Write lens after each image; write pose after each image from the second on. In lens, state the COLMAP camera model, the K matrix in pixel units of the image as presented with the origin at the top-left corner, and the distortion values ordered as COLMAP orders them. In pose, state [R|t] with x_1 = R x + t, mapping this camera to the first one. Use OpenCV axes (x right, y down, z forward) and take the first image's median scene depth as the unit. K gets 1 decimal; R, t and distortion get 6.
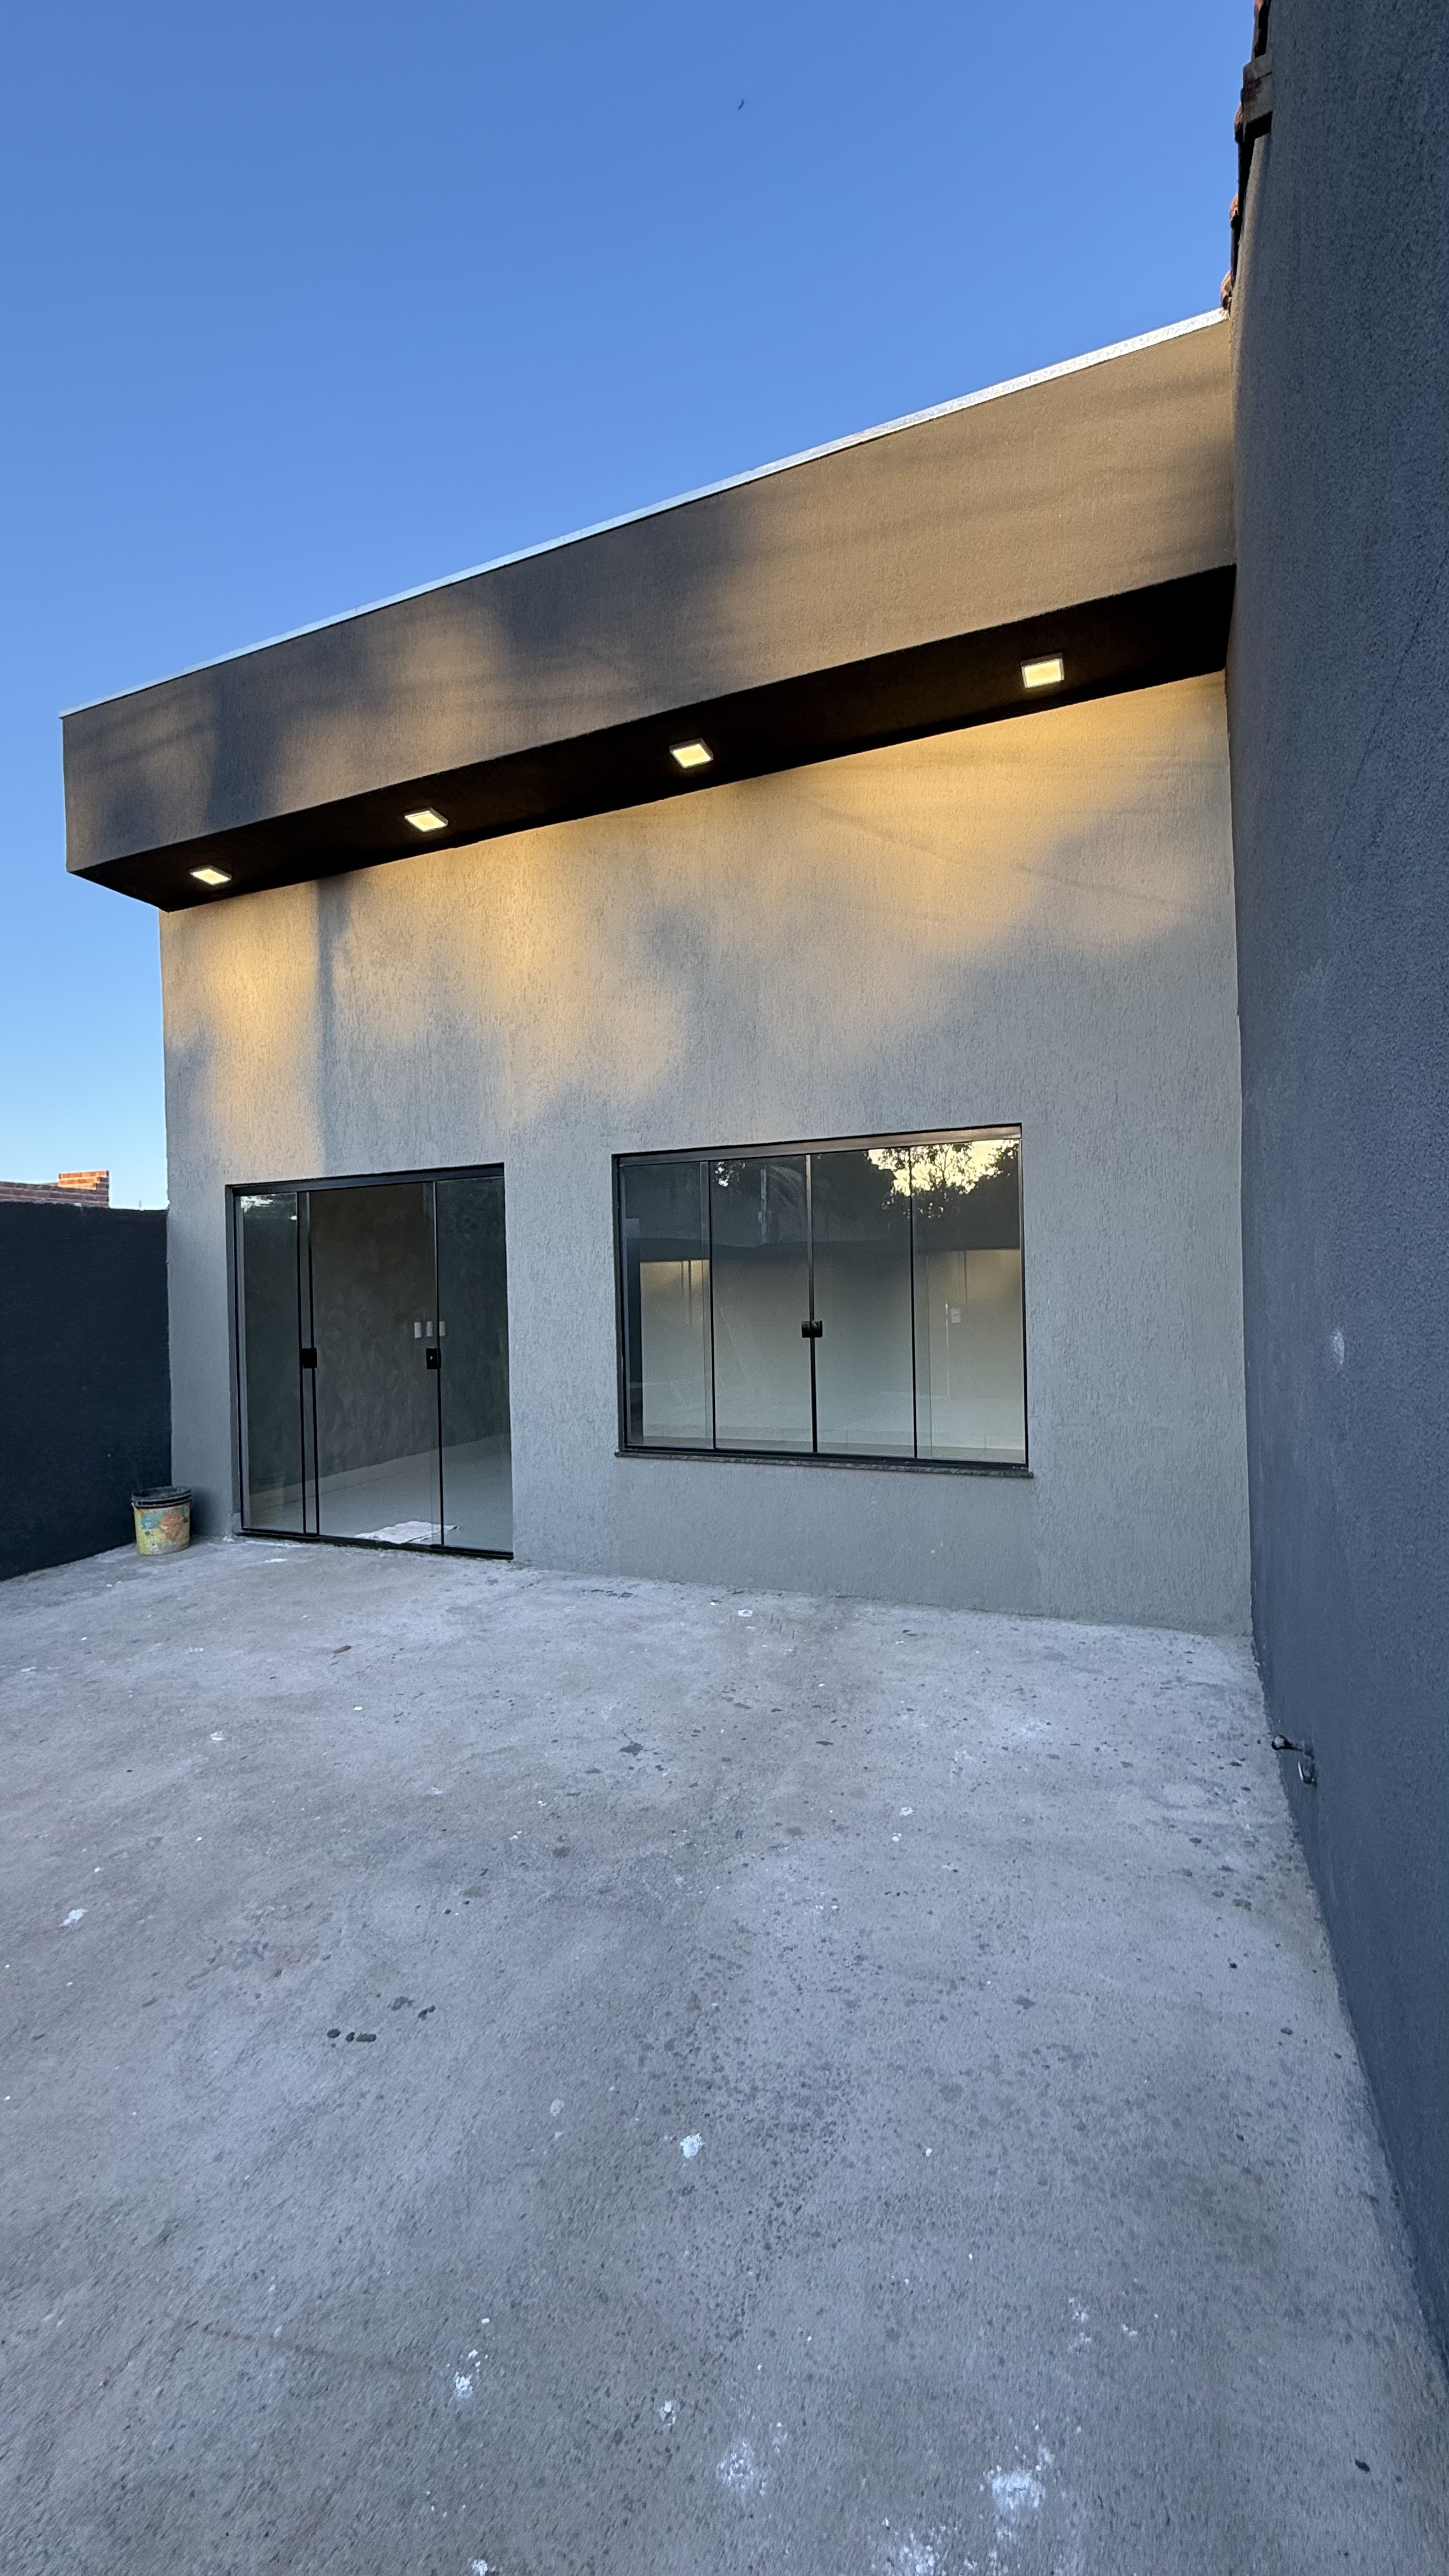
lens RADIAL K [[1035.8, 0, 725.4], [0, 1035.8, 1282.2], [0, 0, 1]] dist [0.002920, 0.000179]
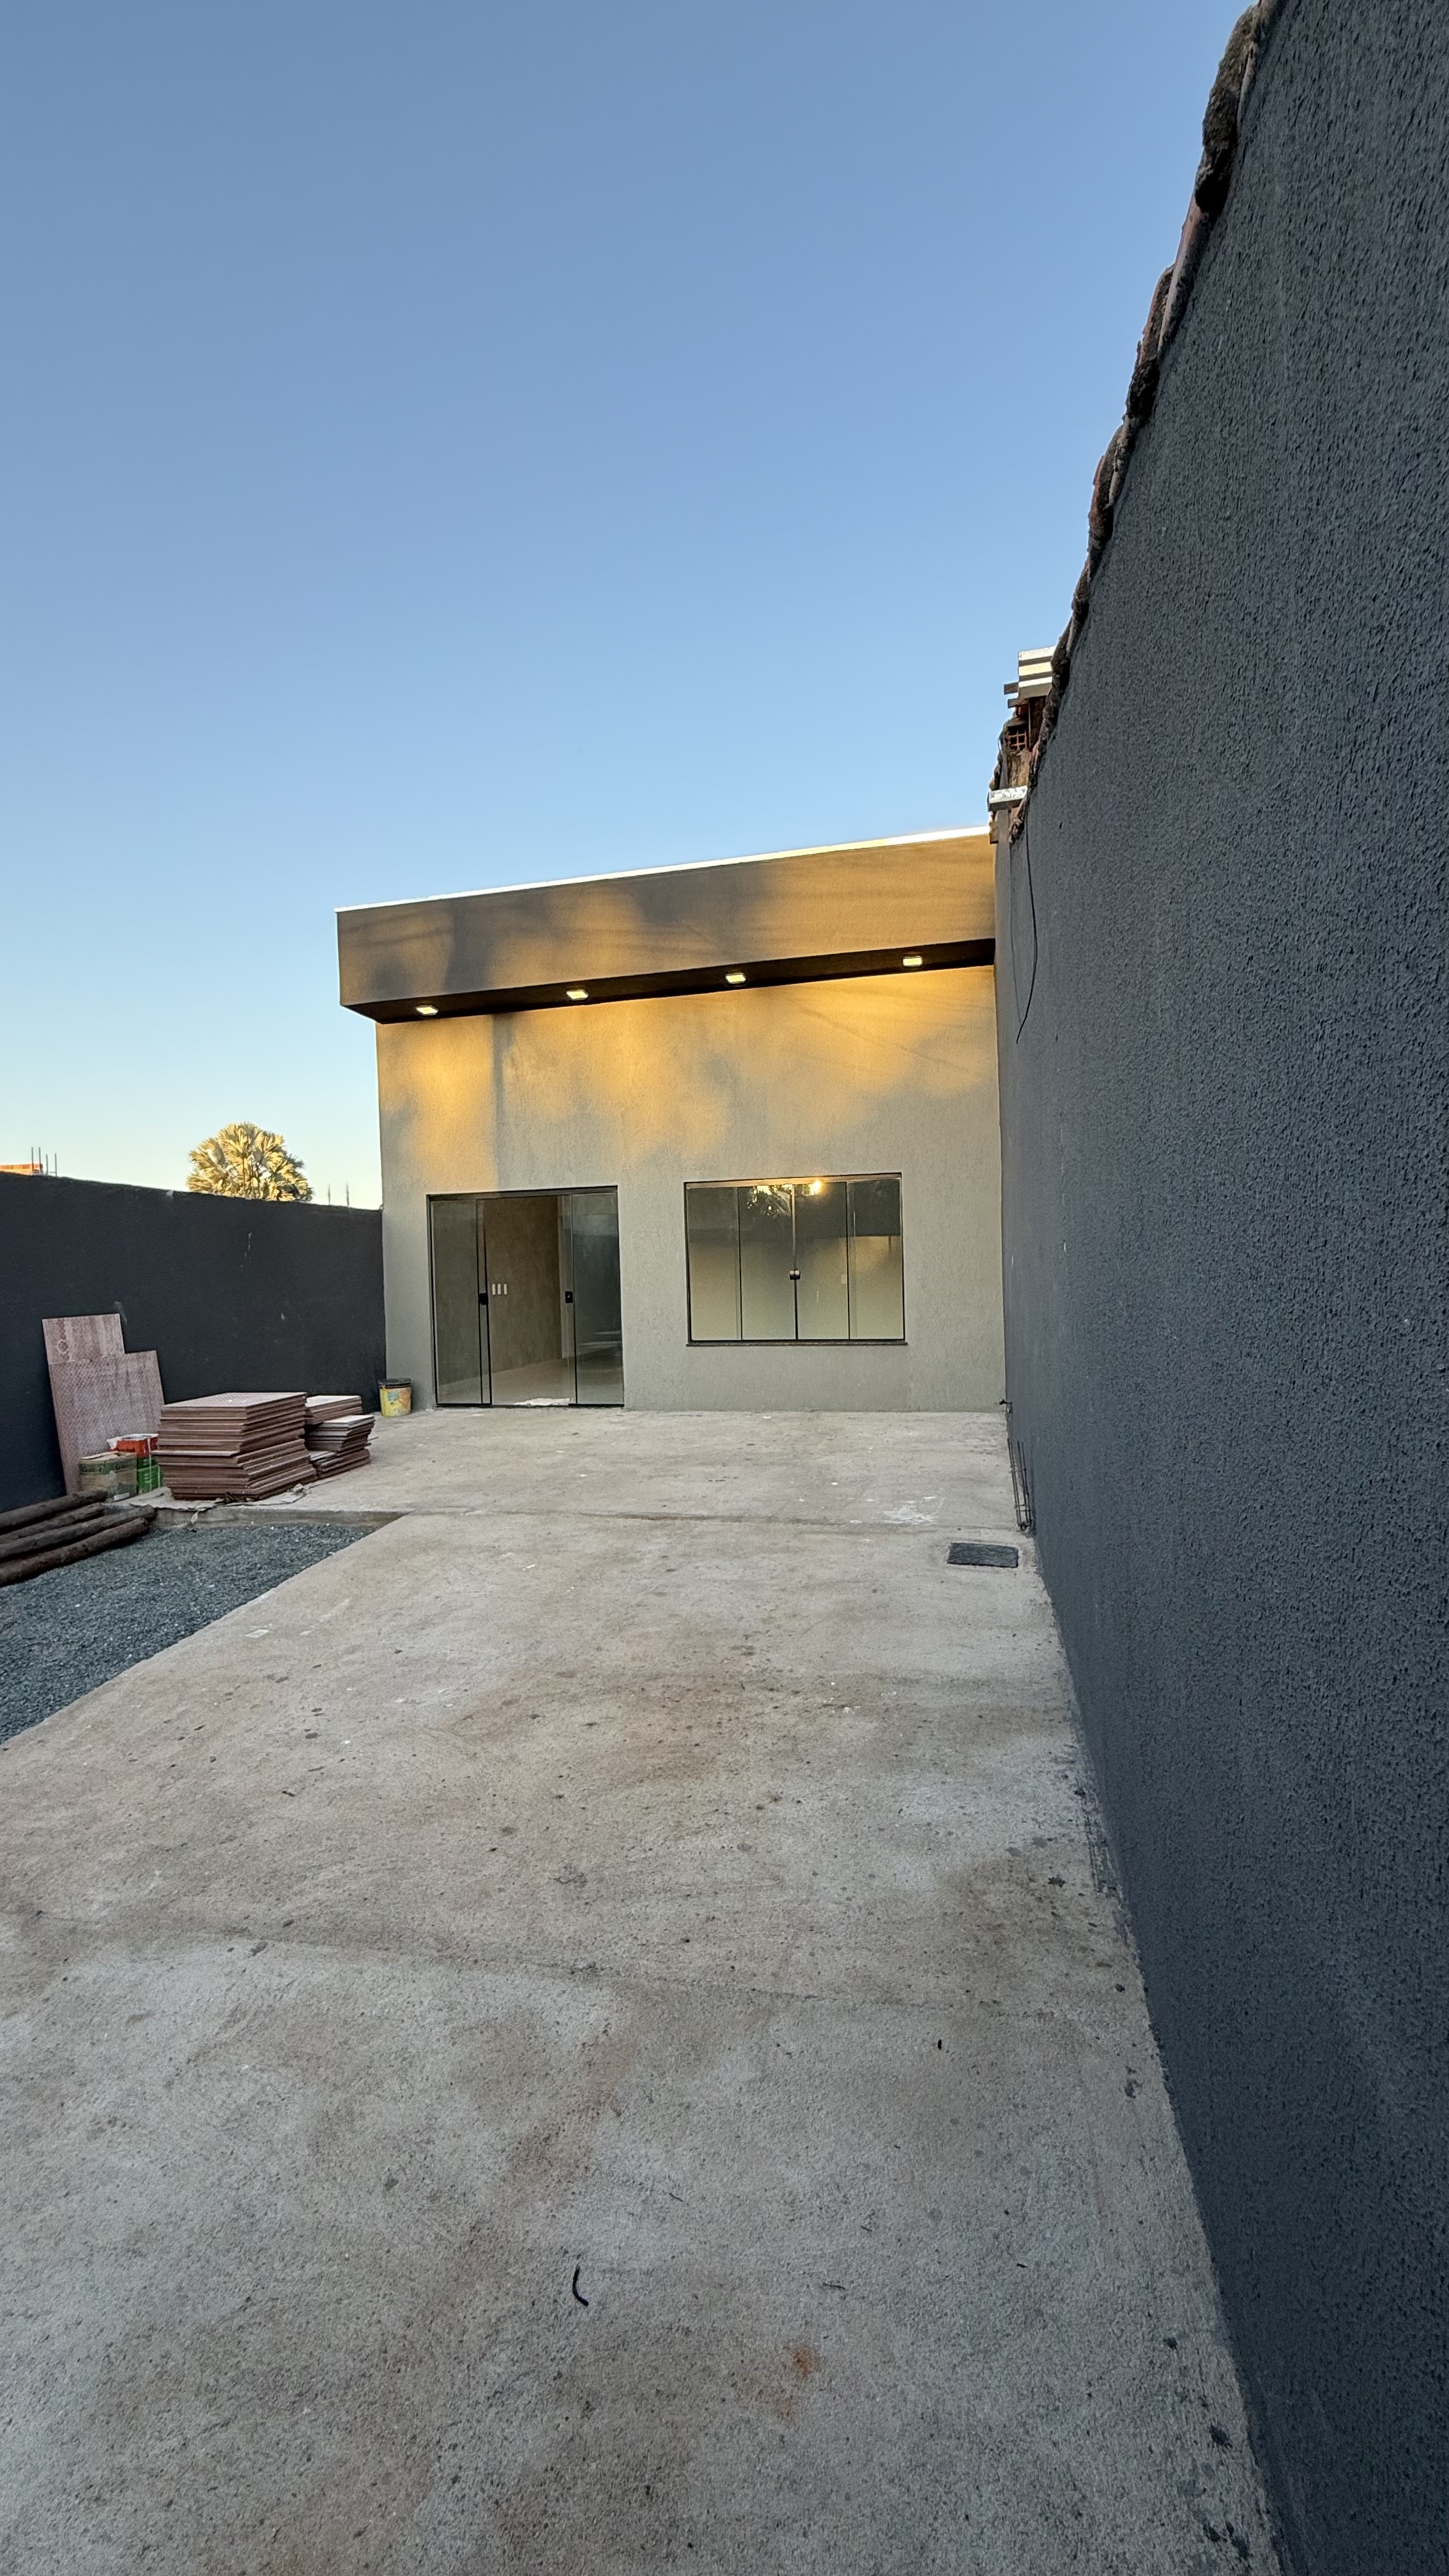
lens RADIAL K [[1035.8, 0, 721.3], [0, 1035.8, 1289.6], [0, 0, 1]] dist [0.002920, 0.000179]
pose [[0.987613, -0.006304, 0.156780, -0.317323], [0.002974, 0.999765, 0.021464, 0.025315], [-0.156878, -0.020732, 0.987400, -0.792560]]
